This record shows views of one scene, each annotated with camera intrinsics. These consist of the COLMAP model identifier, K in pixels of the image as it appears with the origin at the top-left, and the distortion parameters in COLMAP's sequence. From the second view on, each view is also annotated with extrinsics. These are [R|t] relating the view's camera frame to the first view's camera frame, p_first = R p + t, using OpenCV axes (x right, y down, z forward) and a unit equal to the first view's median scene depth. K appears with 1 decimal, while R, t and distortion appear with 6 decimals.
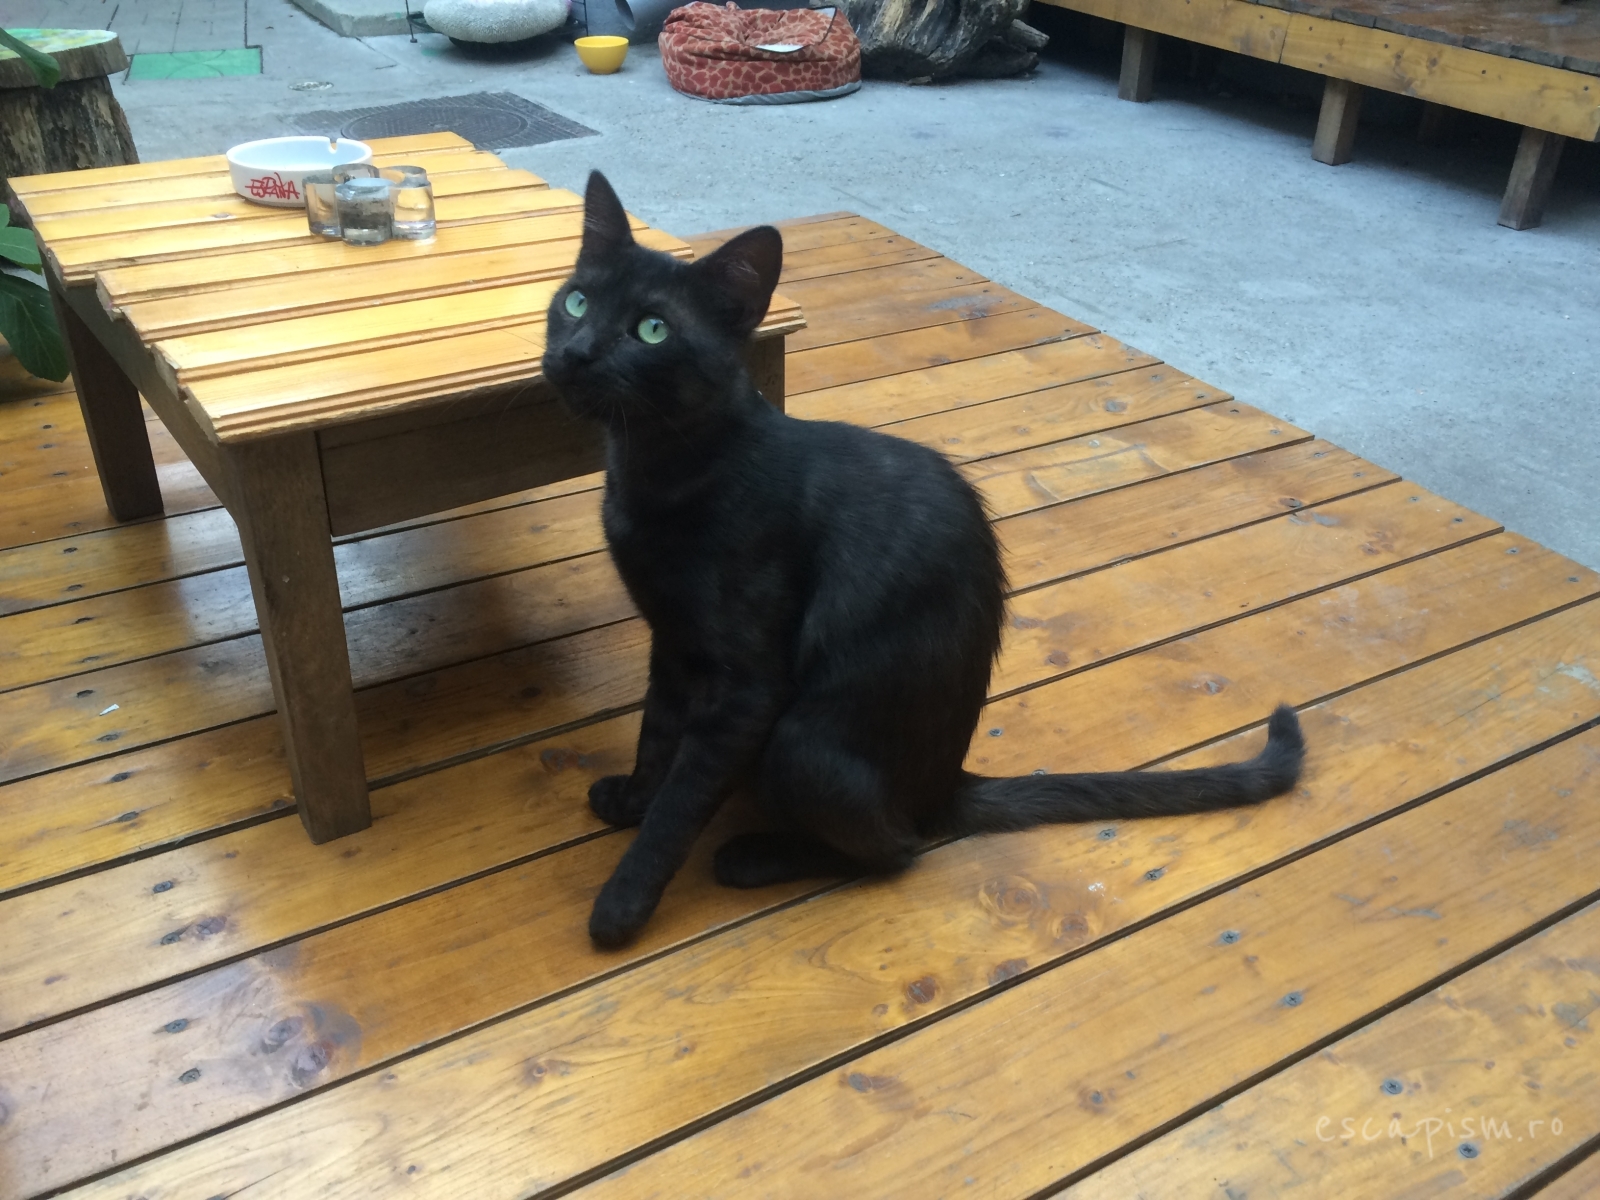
lens RADIAL K [[1354.6, 0, 806.2], [0, 1354.6, 601.9], [0, 0, 1]] dist [0.093199, -0.133910]
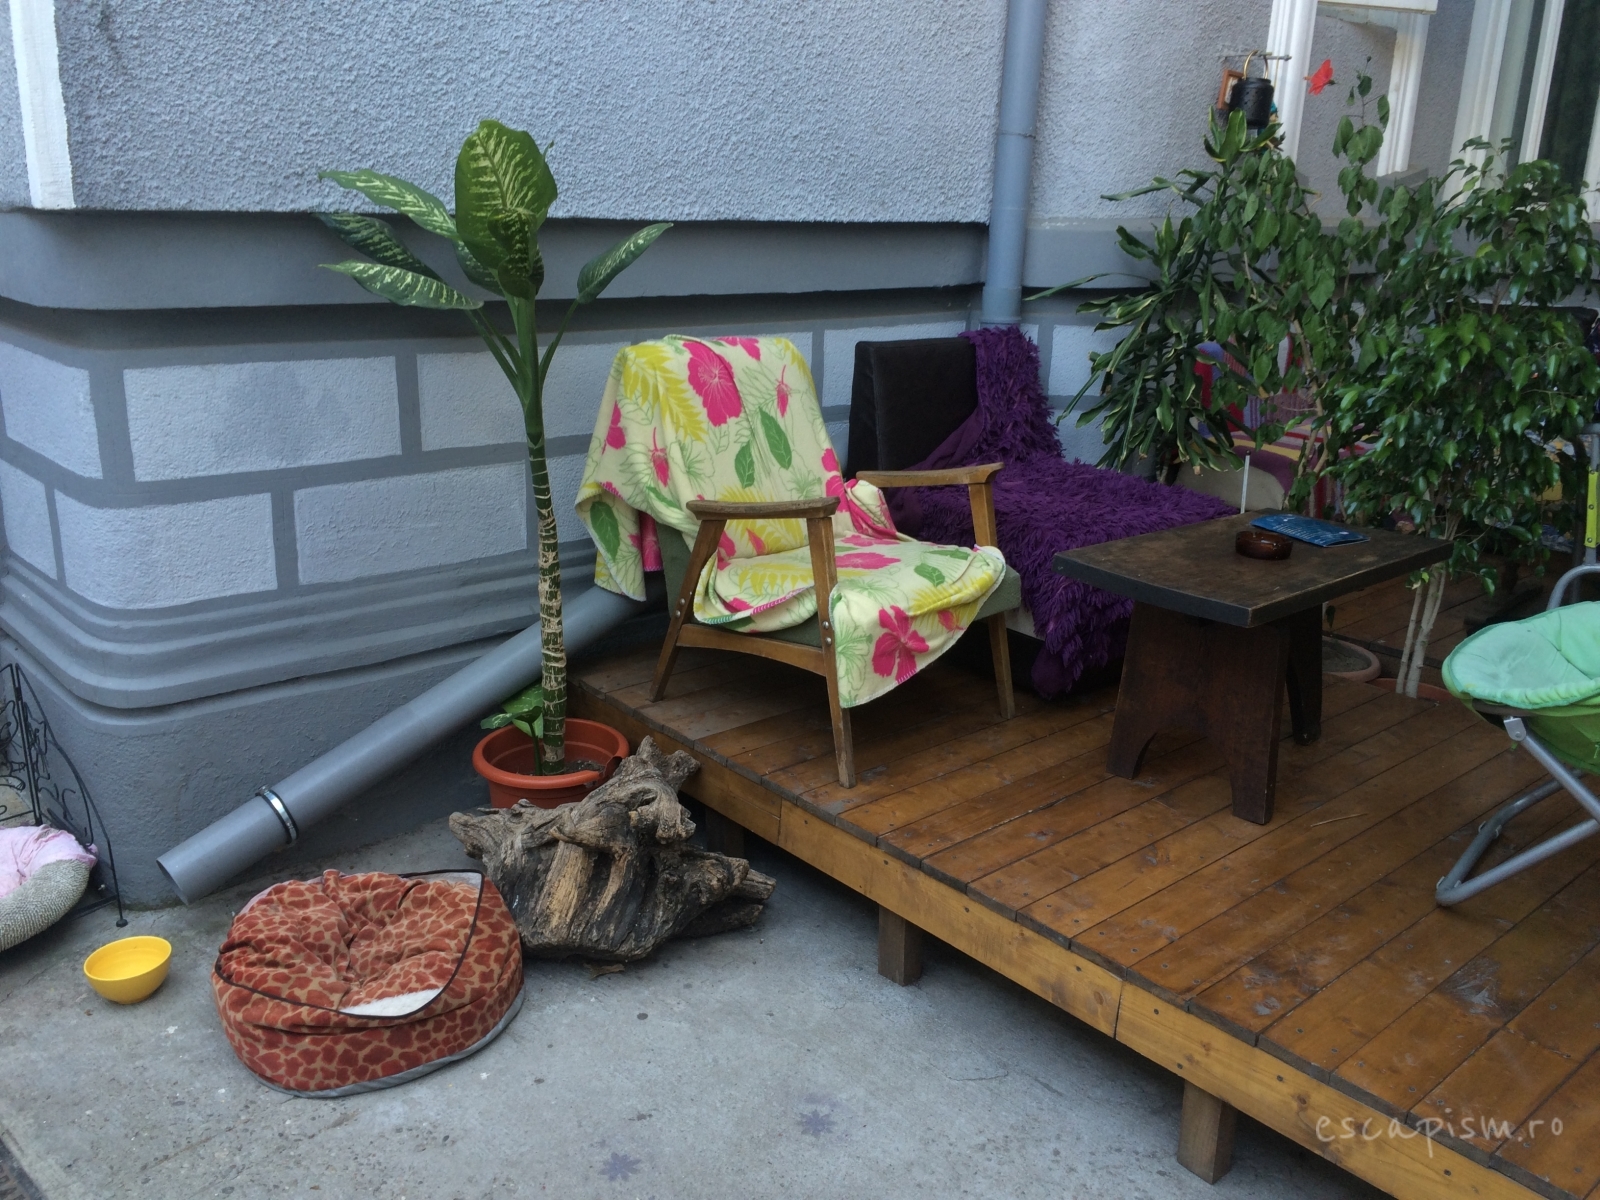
lens RADIAL K [[1354.6, 0, 803.7], [0, 1354.6, 607.6], [0, 0, 1]] dist [0.093199, -0.133910]
pose [[0.974920, -0.066602, 0.212356, 0.115296], [0.115908, 0.966500, -0.229005, -1.026290], [-0.189990, 0.247875, 0.949980, 0.671664]]
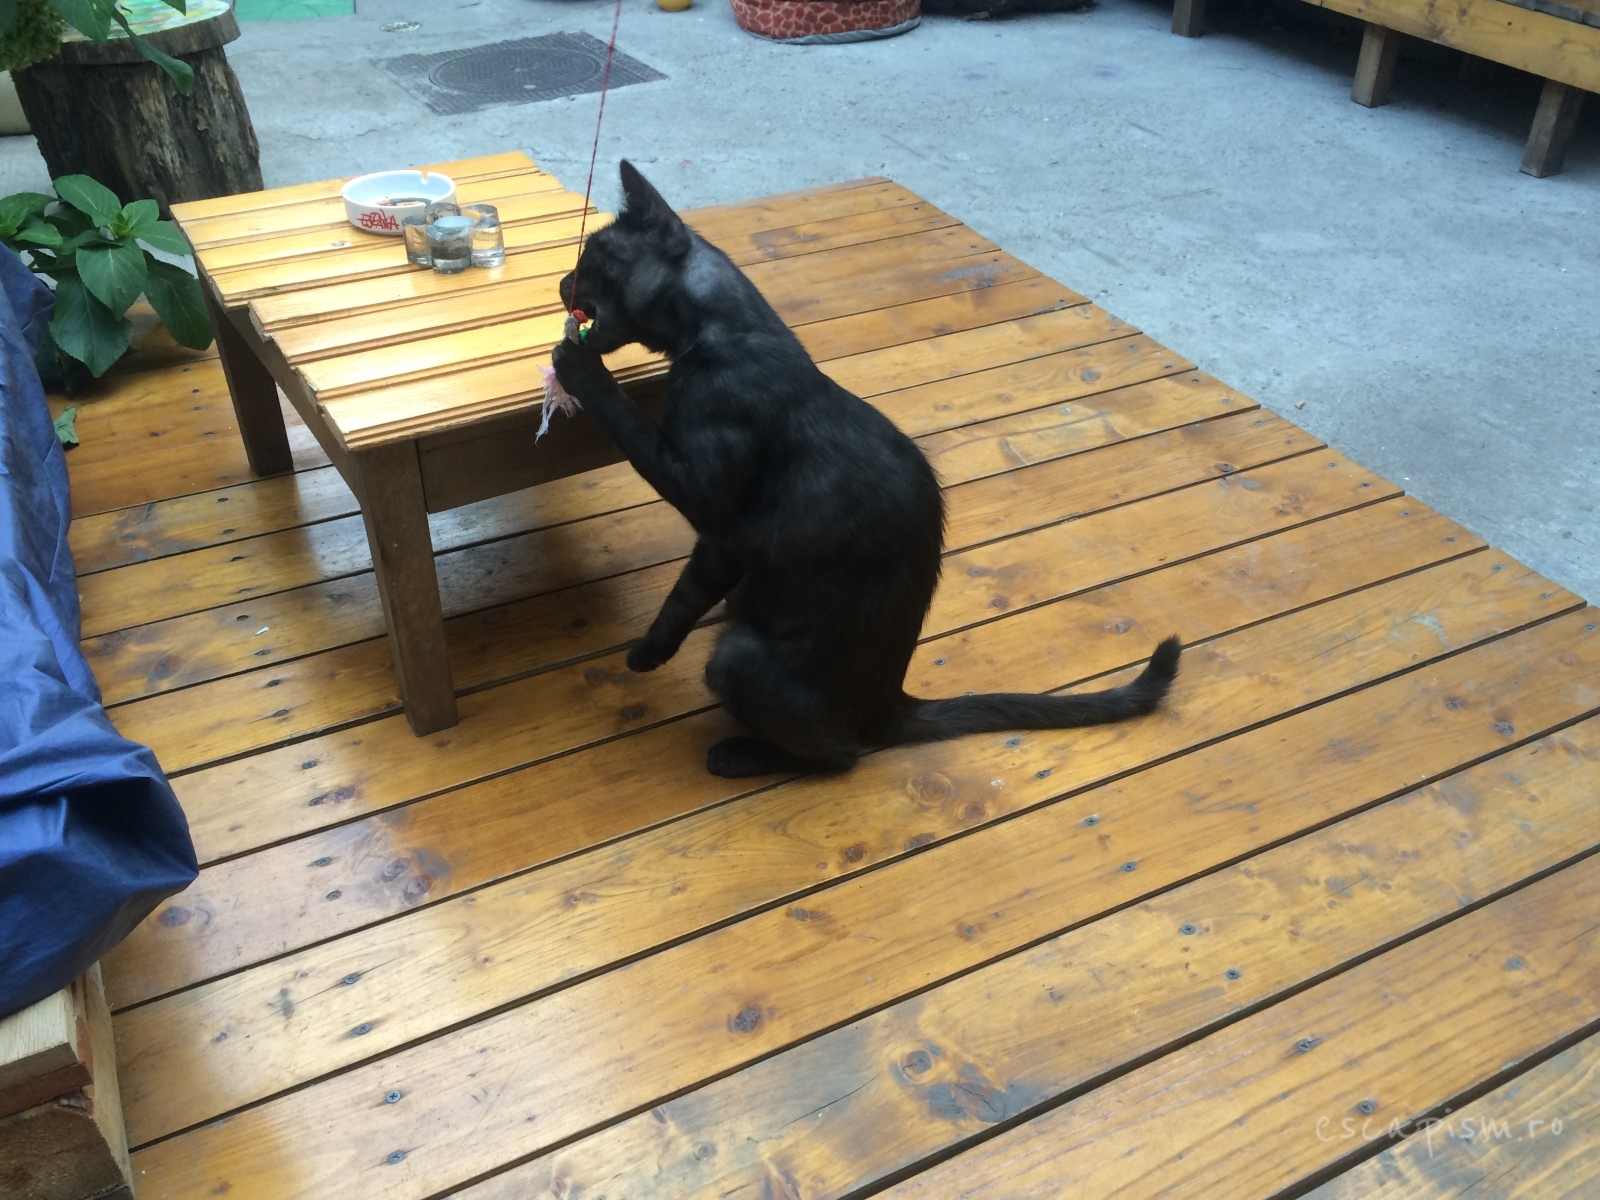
lens RADIAL K [[1354.6, 0, 806.8], [0, 1354.6, 604.3], [0, 0, 1]] dist [0.093199, -0.133910]
pose [[0.998062, 0.017314, -0.059771, 0.062852], [-0.012848, 0.997151, 0.074324, -0.035431], [0.060887, -0.073412, 0.995441, -0.186638]]
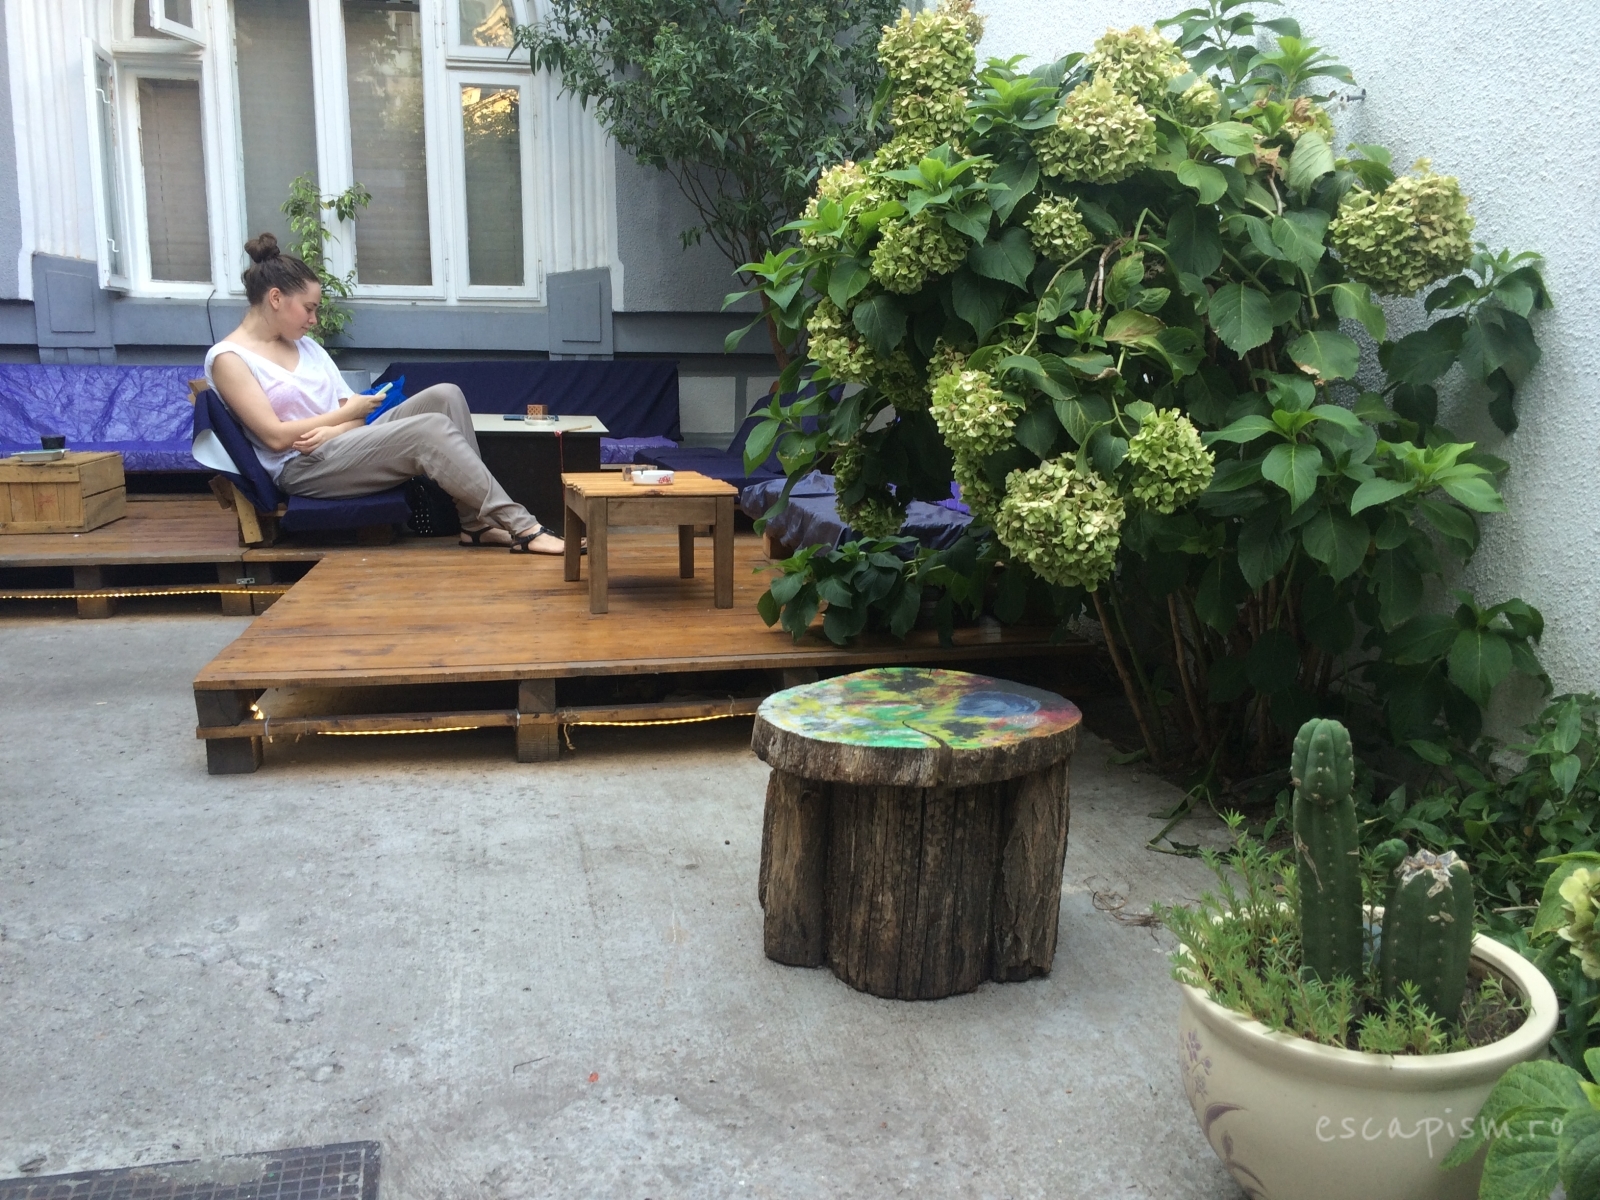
lens RADIAL K [[1354.6, 0, 799.1], [0, 1354.6, 598.8], [0, 0, 1]] dist [0.093199, -0.133910]
pose [[-0.949540, -0.075356, 0.304459, -1.246154], [0.137790, 0.771797, 0.620760, -1.522890], [-0.281758, 0.631388, -0.722469, 2.497425]]
